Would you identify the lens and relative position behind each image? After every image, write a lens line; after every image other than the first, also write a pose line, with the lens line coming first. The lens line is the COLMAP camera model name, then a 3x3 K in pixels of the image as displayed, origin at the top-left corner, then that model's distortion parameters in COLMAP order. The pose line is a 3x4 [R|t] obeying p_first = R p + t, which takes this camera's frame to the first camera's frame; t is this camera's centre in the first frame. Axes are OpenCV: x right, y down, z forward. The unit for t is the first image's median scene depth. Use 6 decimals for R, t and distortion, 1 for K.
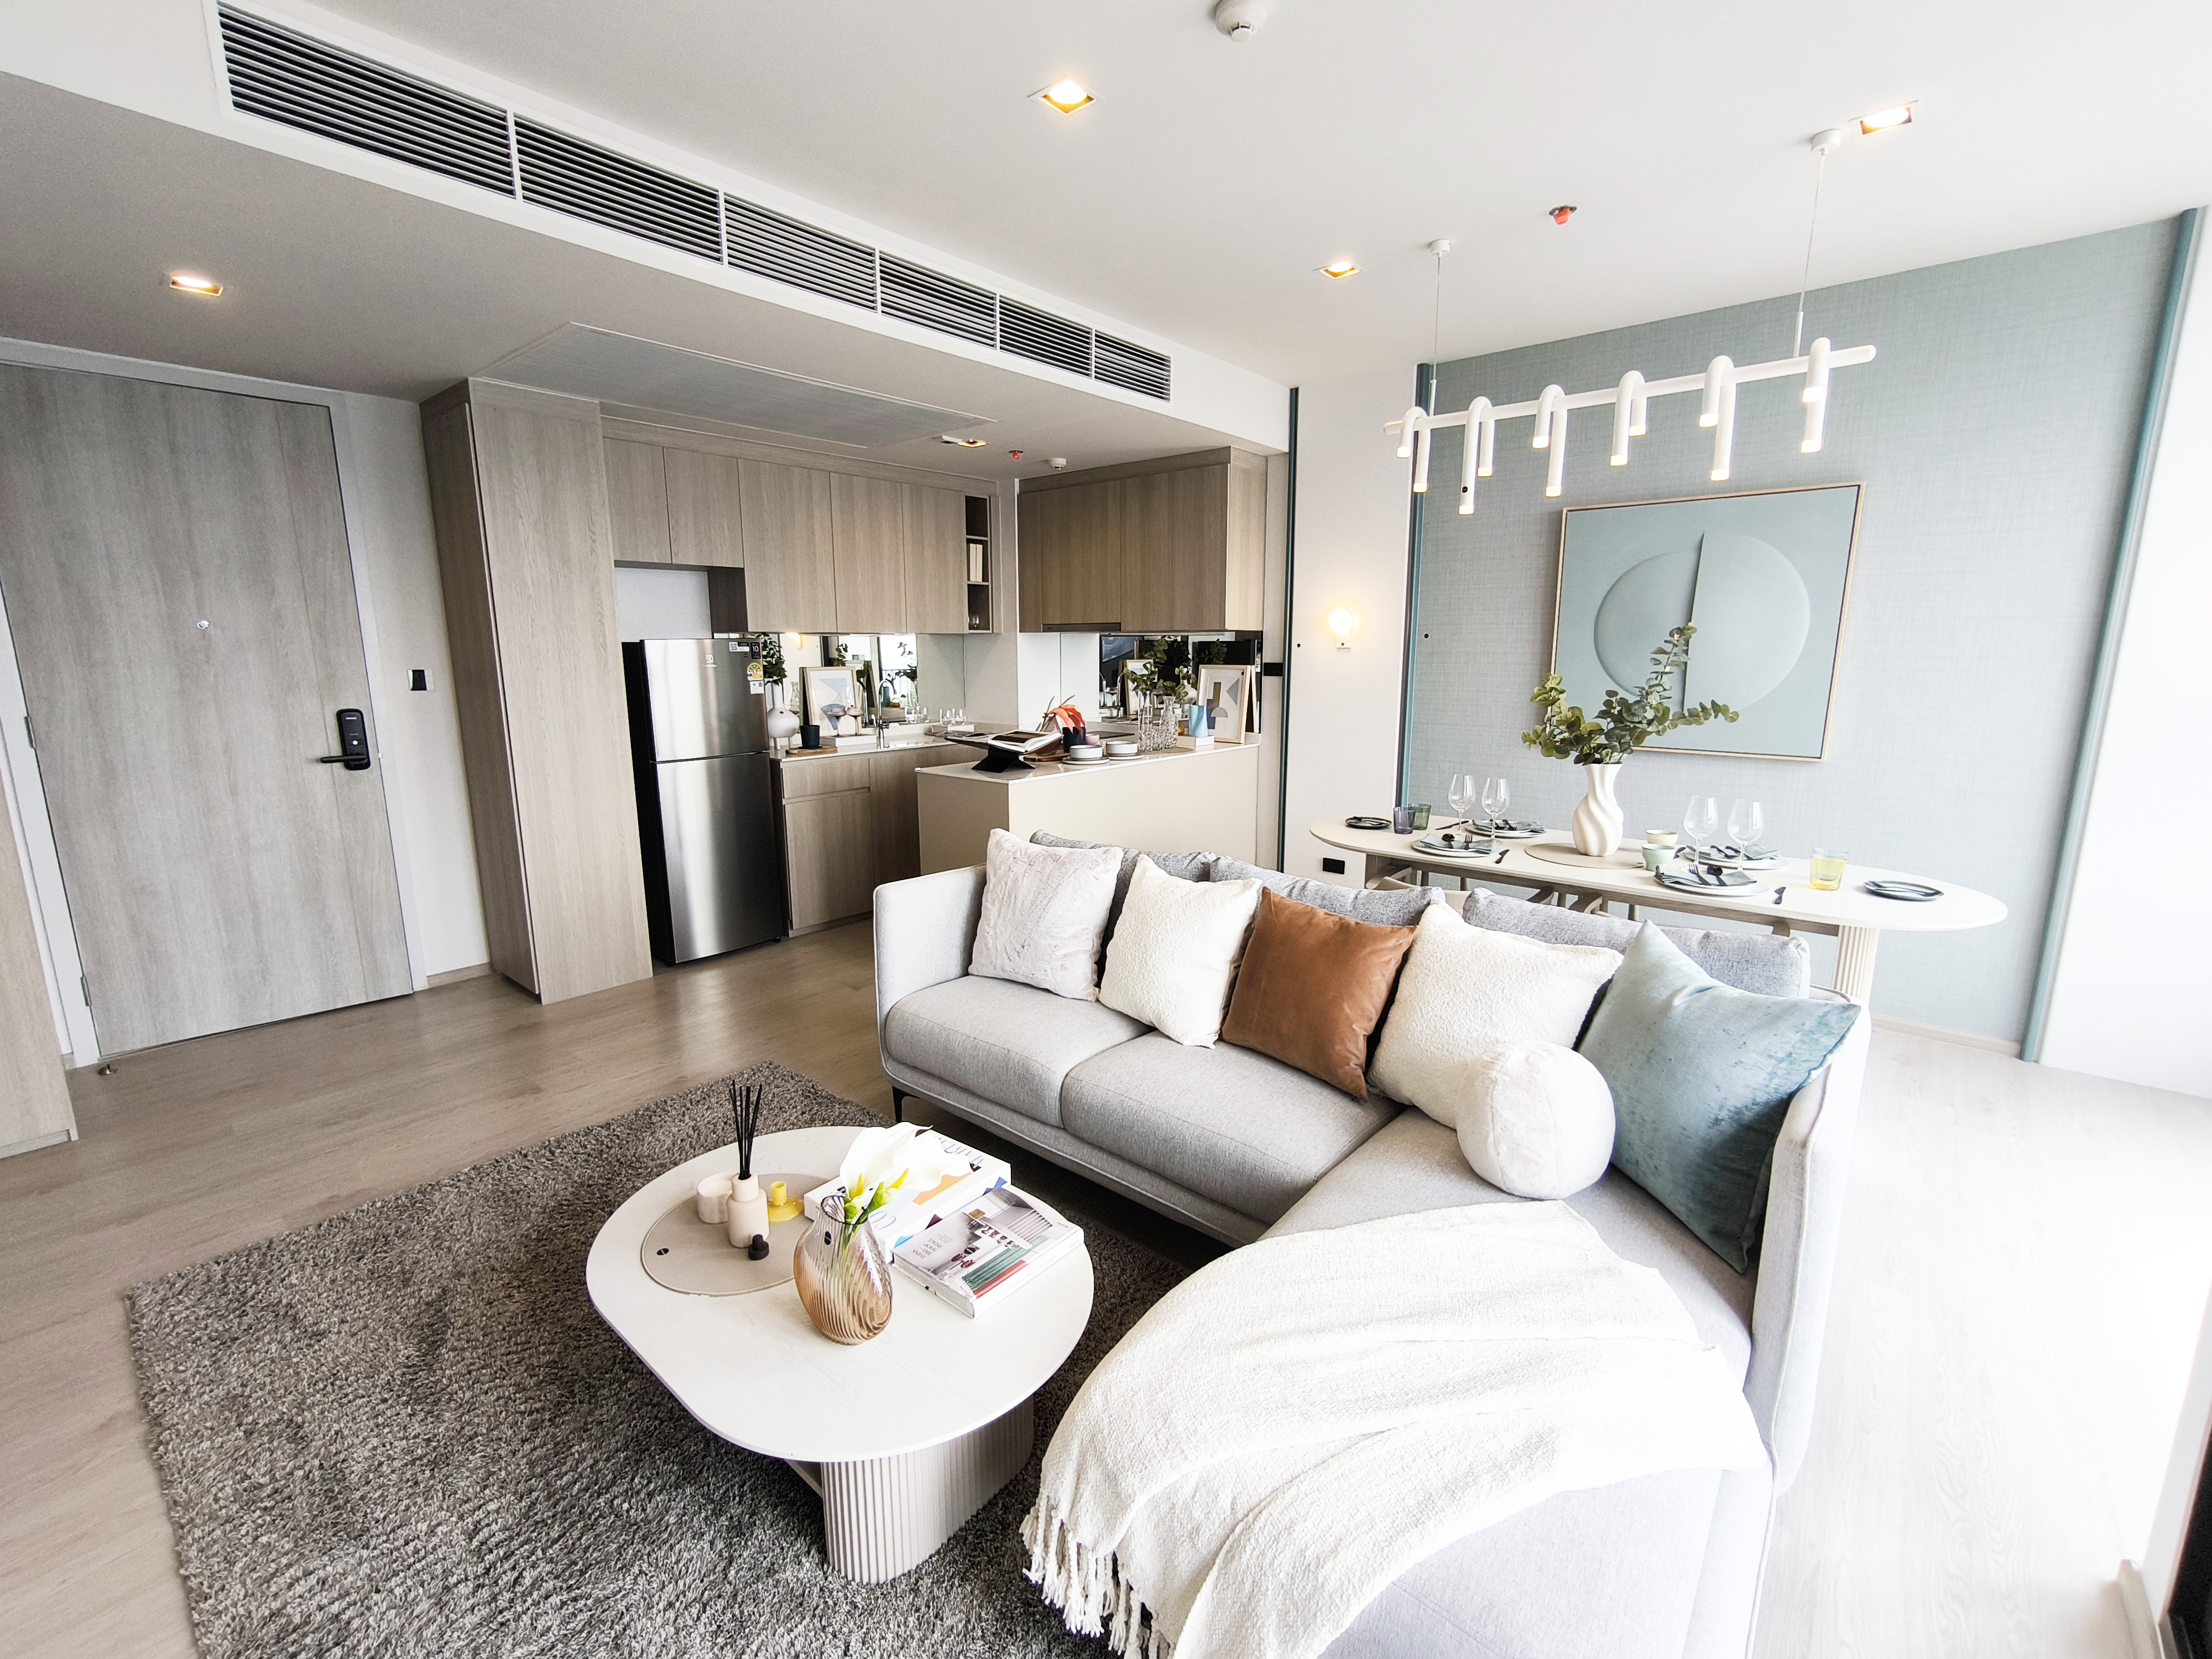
lens RADIAL K [[956.1, 0, 1106.0], [0, 956.1, 829.5], [0, 0, 1]] dist [-0.036348, 0.016817]
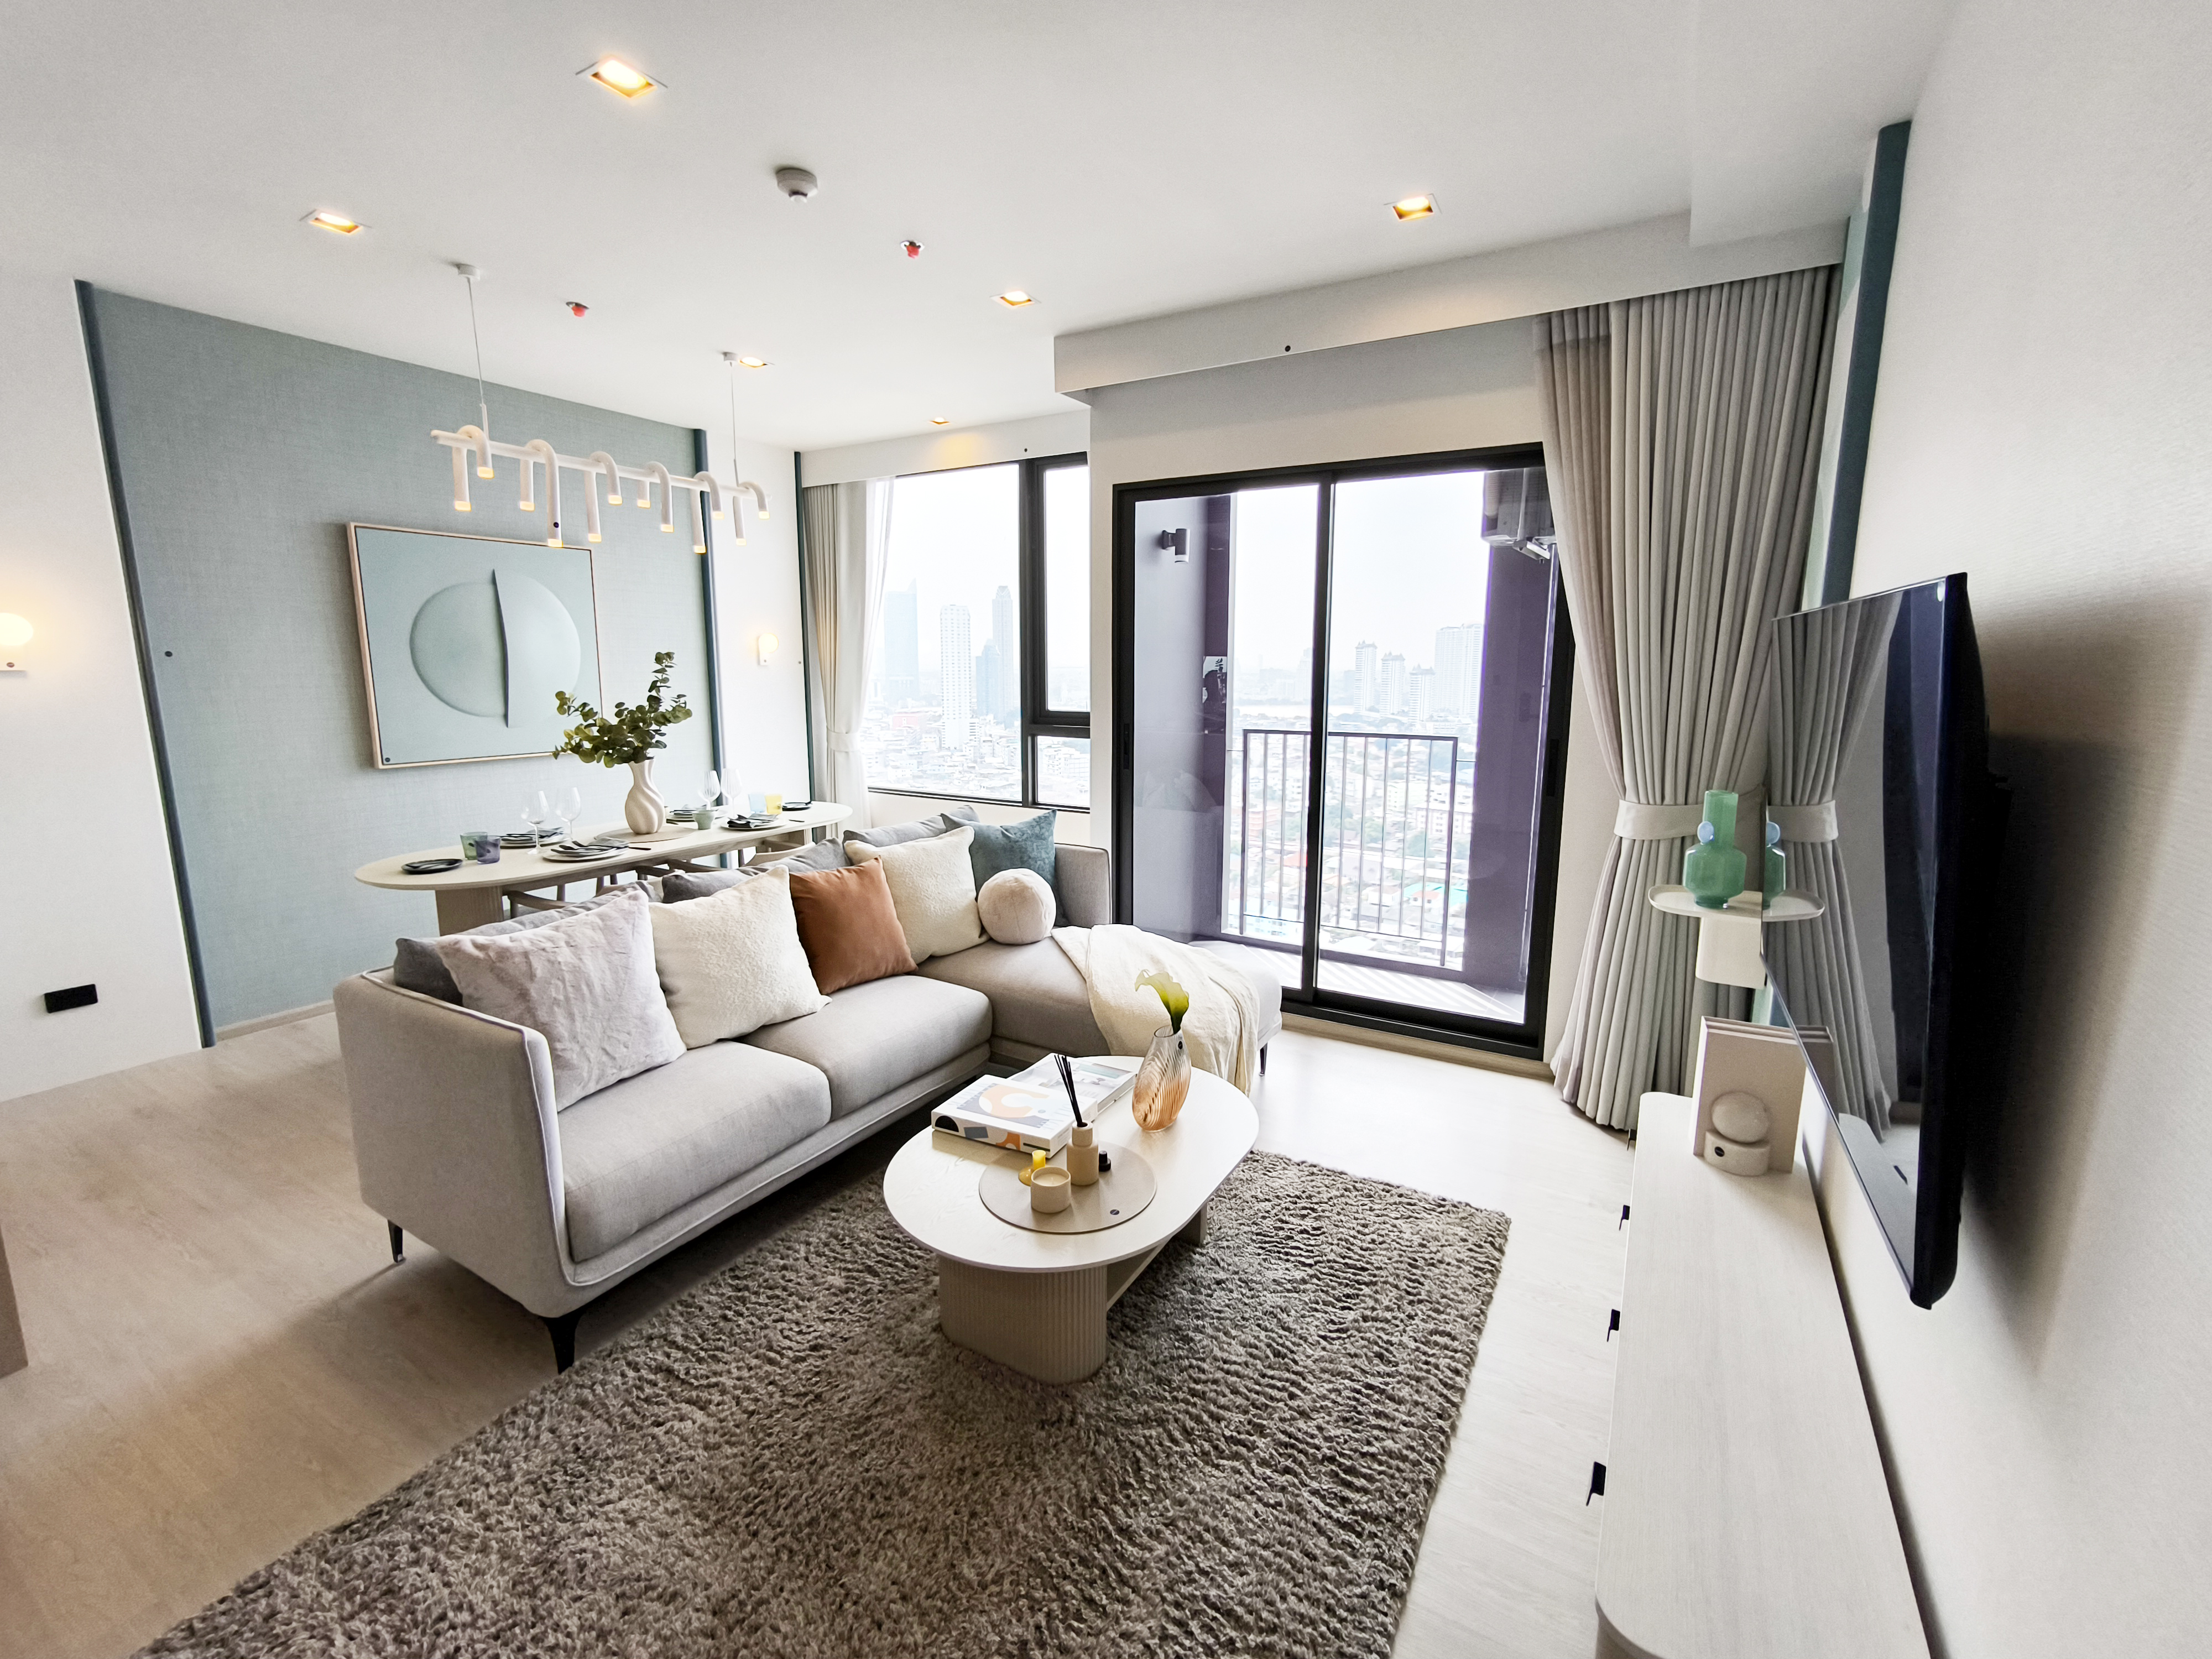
lens RADIAL K [[956.1, 0, 1106.0], [0, 956.1, 829.5], [0, 0, 1]] dist [-0.036348, 0.016817]
pose [[-0.183071, -0.166431, 0.968910, -0.999758], [0.185434, 0.962029, 0.200286, -0.144106], [-0.965453, 0.216335, -0.145257, 0.730732]]
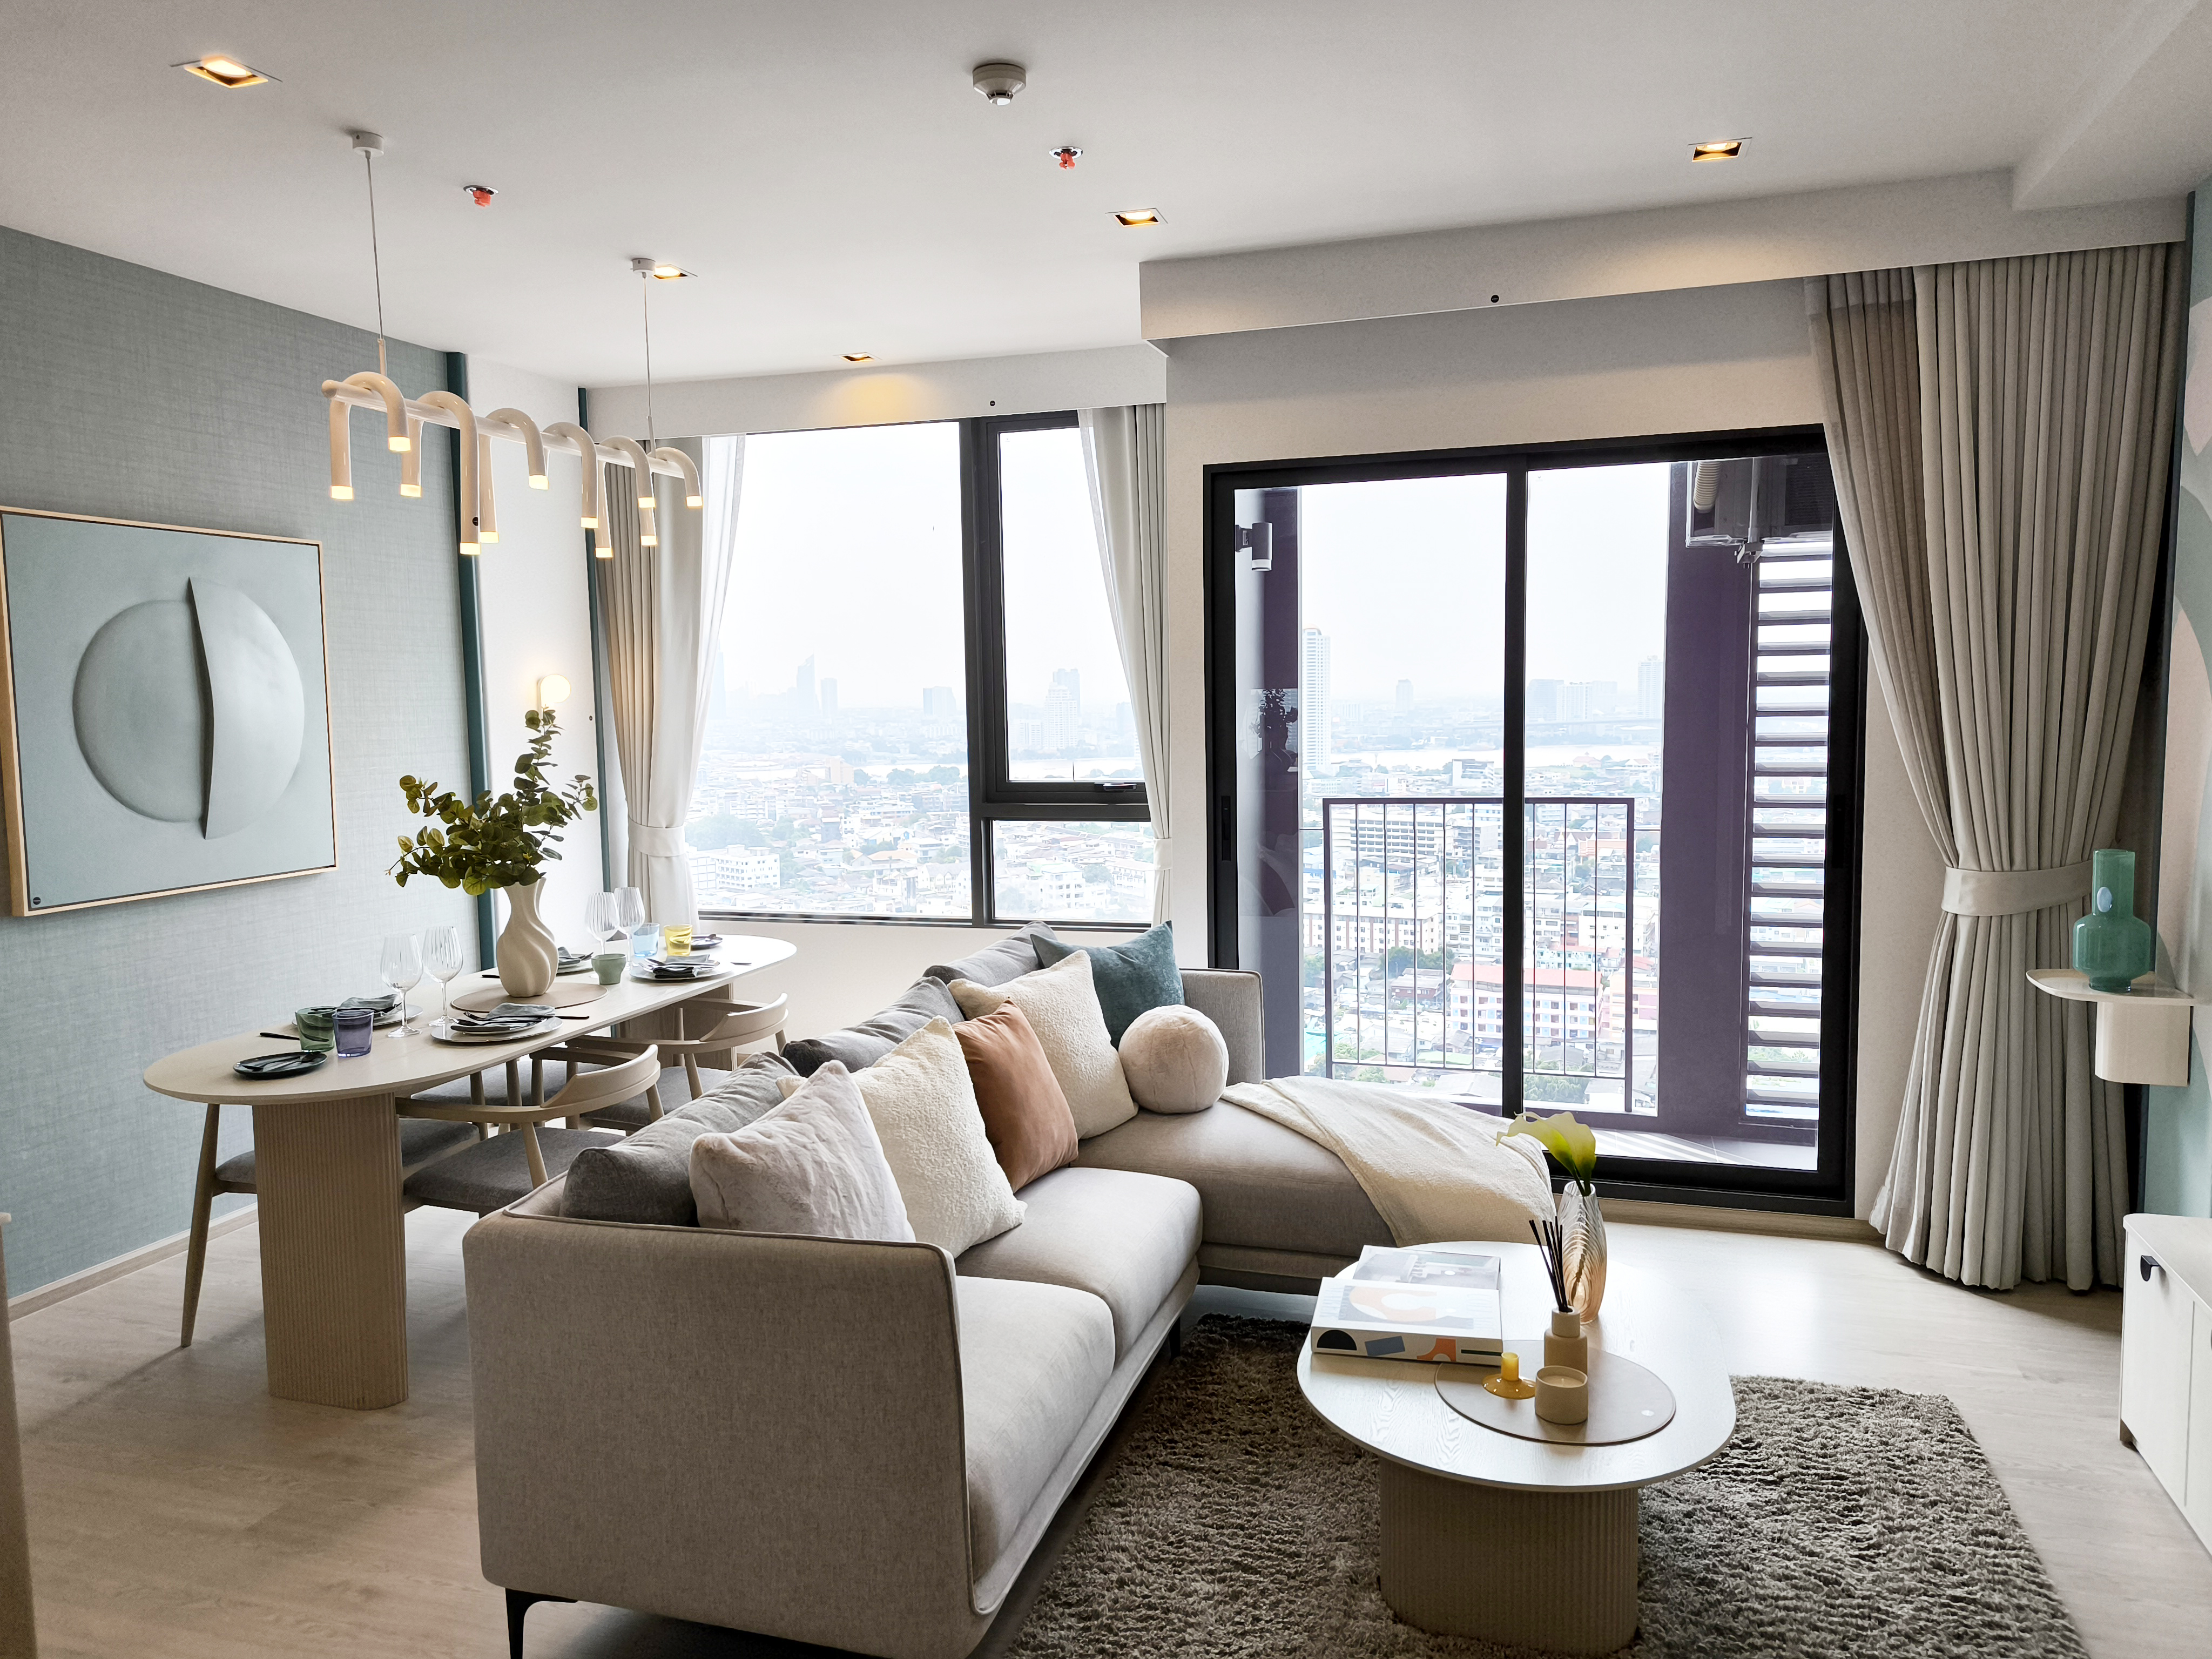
lens RADIAL K [[1538.2, 0, 1096.0], [0, 1538.2, 840.1], [0, 0, 1]] dist [0.049287, -0.044136]
pose [[-0.396347, -0.076359, 0.914920, -1.043713], [0.194770, 0.966859, 0.165069, -0.270058], [-0.897203, 0.243623, -0.368340, 1.248965]]
